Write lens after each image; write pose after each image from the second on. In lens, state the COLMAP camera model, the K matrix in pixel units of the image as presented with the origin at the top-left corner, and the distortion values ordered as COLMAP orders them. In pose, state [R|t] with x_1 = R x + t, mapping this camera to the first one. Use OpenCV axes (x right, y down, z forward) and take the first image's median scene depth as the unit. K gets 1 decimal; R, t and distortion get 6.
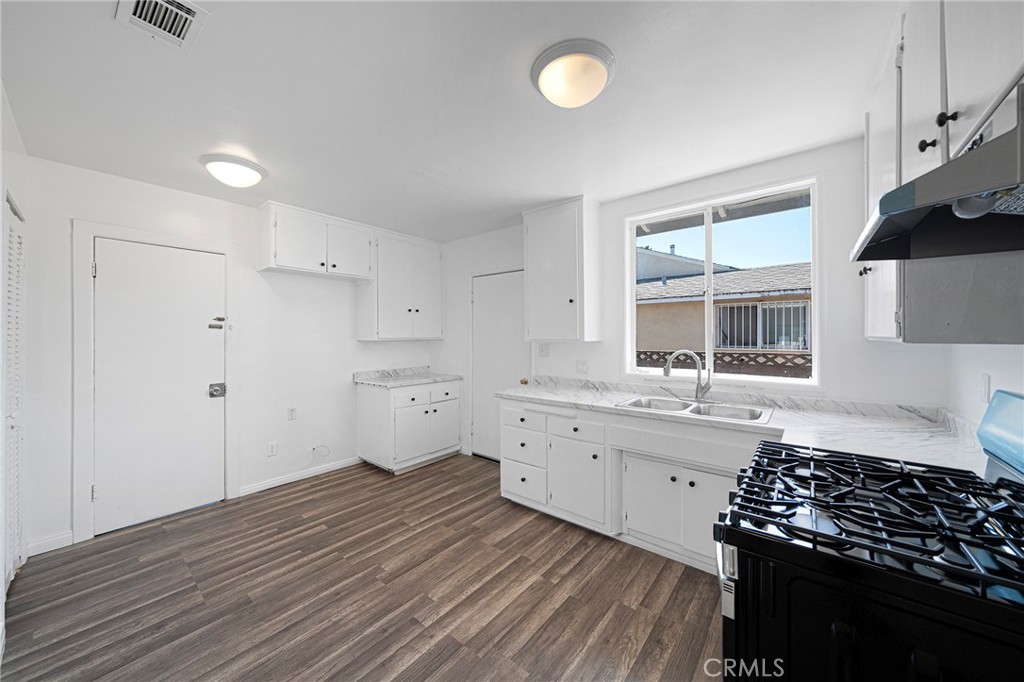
lens RADIAL K [[367.0, 0, 511.3], [0, 367.0, 336.7], [0, 0, 1]] dist [-0.000019, 0.000068]
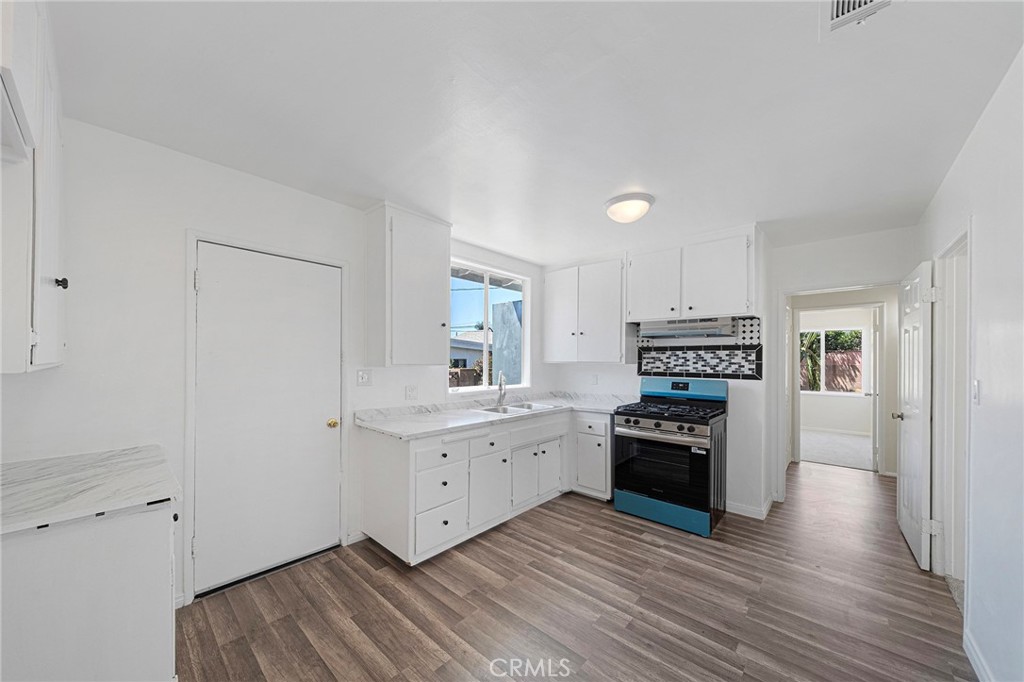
lens RADIAL K [[361.1, 0, 501.6], [0, 361.1, 352.6], [0, 0, 1]] dist [-0.005529, 0.000015]
pose [[0.059319, 0.022709, 0.997981, -1.173774], [-0.001922, 0.999742, -0.022635, -0.003789], [-0.998237, -0.000576, 0.059348, 1.134171]]
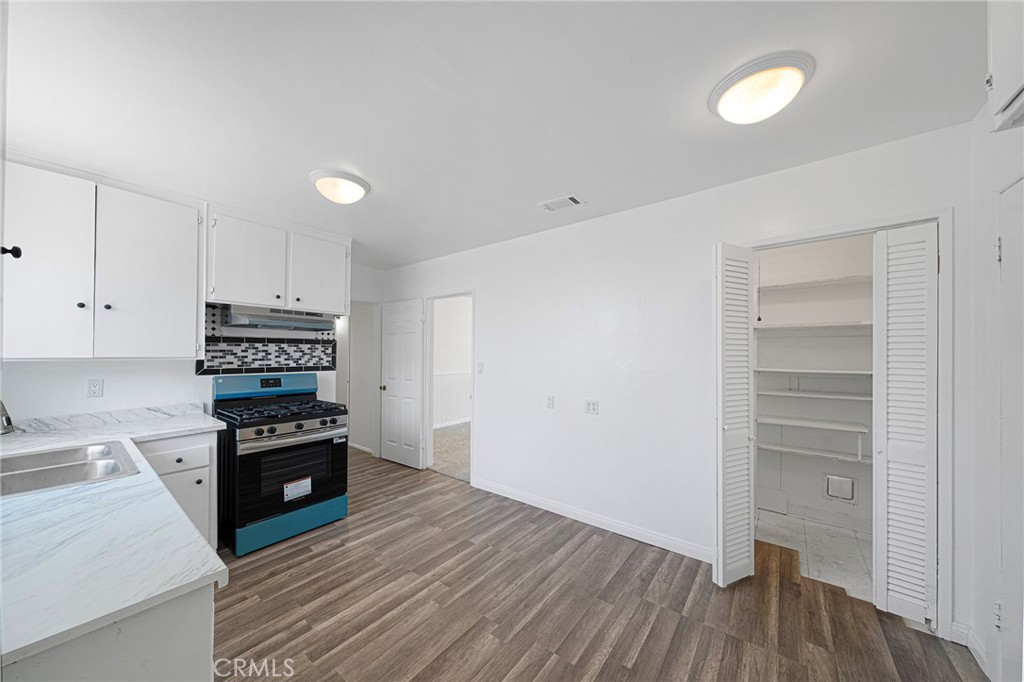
lens RADIAL K [[351.9, 0, 506.8], [0, 351.9, 348.1], [0, 0, 1]] dist [-0.000515, 0.000211]
pose [[-0.999740, -0.000685, -0.022786, -0.377304], [-0.000451, 0.999947, -0.010284, -0.017035], [0.022792, -0.010271, -0.999687, 1.911591]]
